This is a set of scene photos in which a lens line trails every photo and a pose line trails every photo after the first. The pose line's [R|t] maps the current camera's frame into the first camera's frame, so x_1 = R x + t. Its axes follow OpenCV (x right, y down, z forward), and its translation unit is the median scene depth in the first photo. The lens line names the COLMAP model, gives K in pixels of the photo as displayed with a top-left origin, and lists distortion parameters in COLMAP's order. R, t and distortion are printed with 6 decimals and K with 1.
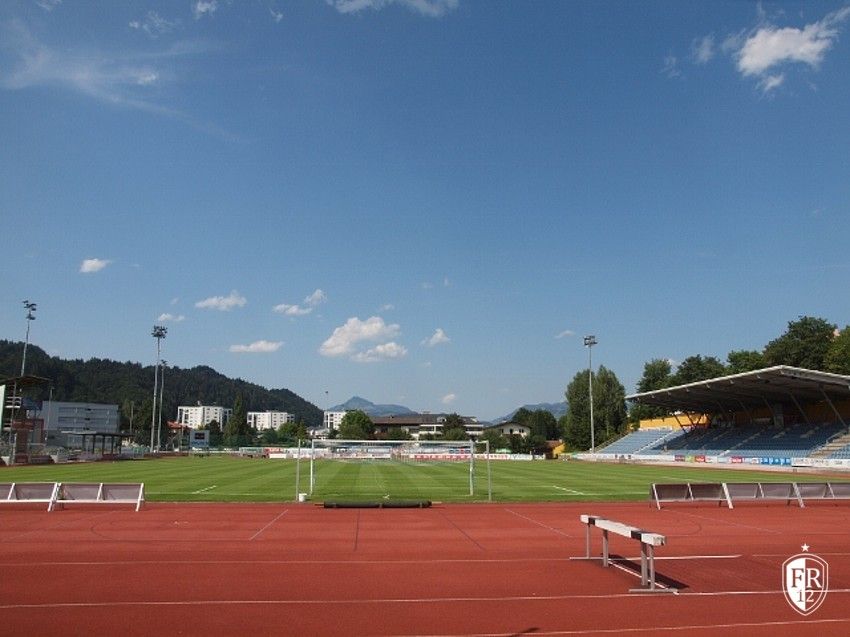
lens RADIAL K [[697.8, 0, 428.8], [0, 697.8, 332.3], [0, 0, 1]] dist [-0.097150, 0.132938]
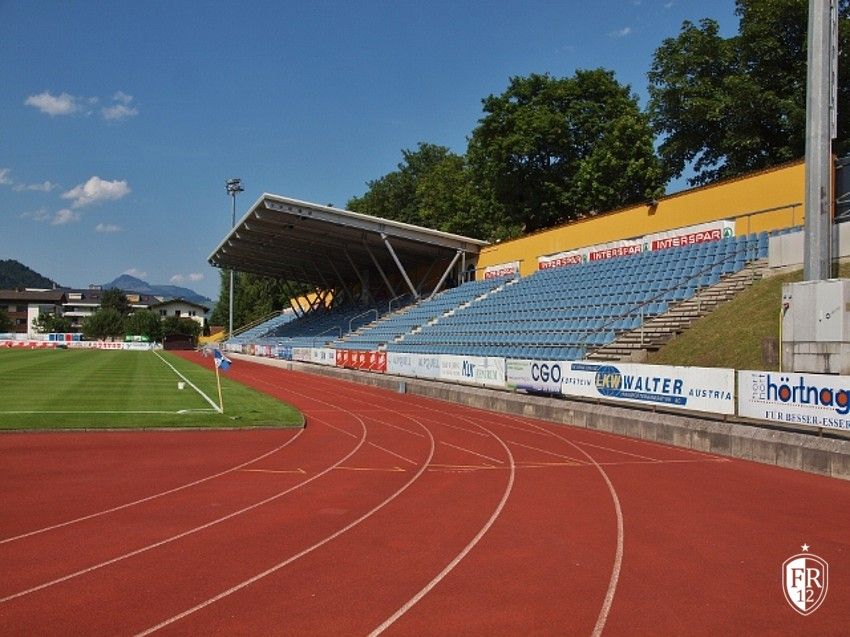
lens RADIAL K [[825.2, 0, 425.0], [0, 825.2, 318.5], [0, 0, 1]] dist [-0.006599, -0.003449]
pose [[0.970216, 0.021759, 0.241263, 0.162514], [-0.054527, 0.990015, 0.129987, 0.018856], [-0.236025, -0.139271, 0.961715, 0.089515]]
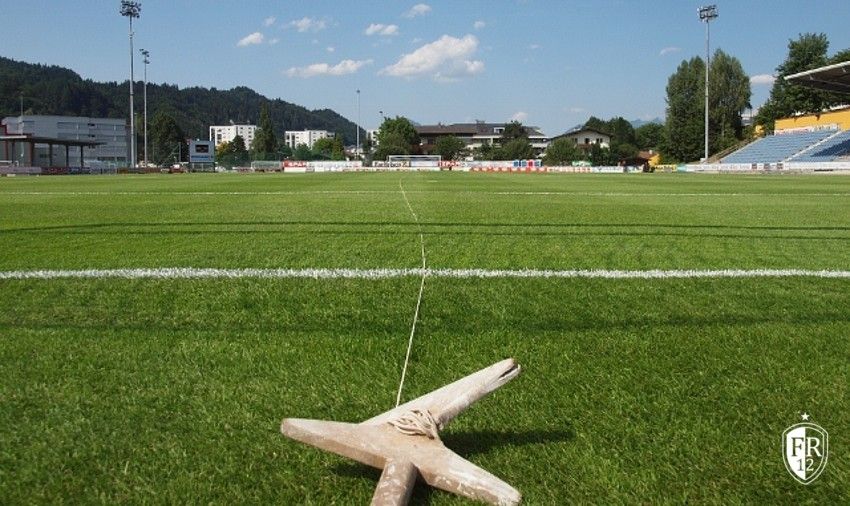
lens RADIAL K [[723.1, 0, 425.4], [0, 723.1, 204.5], [0, 0, 1]] dist [-0.045414, 0.003385]
pose [[0.997372, -0.003872, -0.072342, -0.009639], [0.019106, 0.977275, 0.211113, 0.032933], [0.069881, -0.211941, 0.974781, 0.145540]]
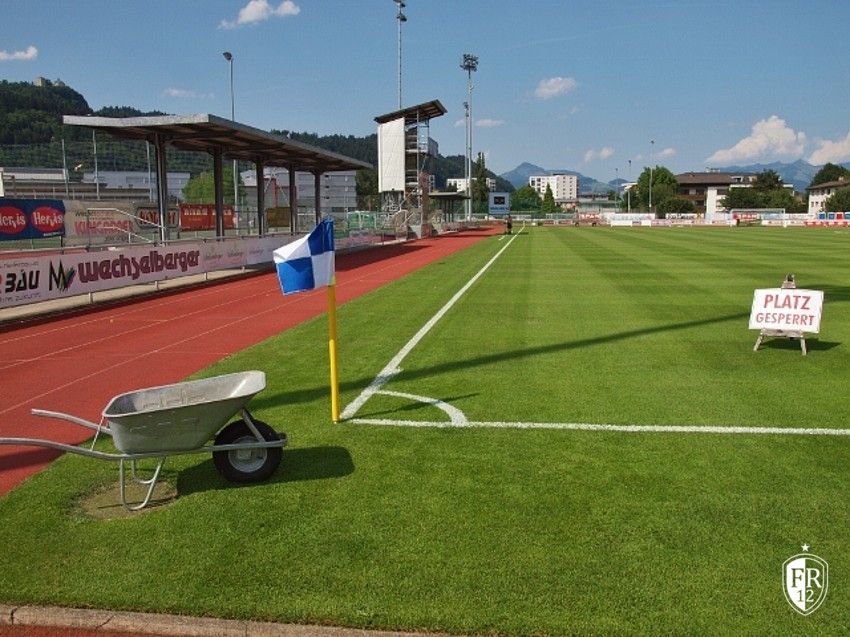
lens RADIAL K [[715.9, 0, 428.4], [0, 715.9, 339.2], [0, 0, 1]] dist [-0.086820, 0.118595]
pose [[0.971027, 0.031998, -0.236818, -0.160852], [0.047765, 0.945009, 0.323537, 0.021972], [0.234148, -0.325475, 0.916101, 0.116341]]
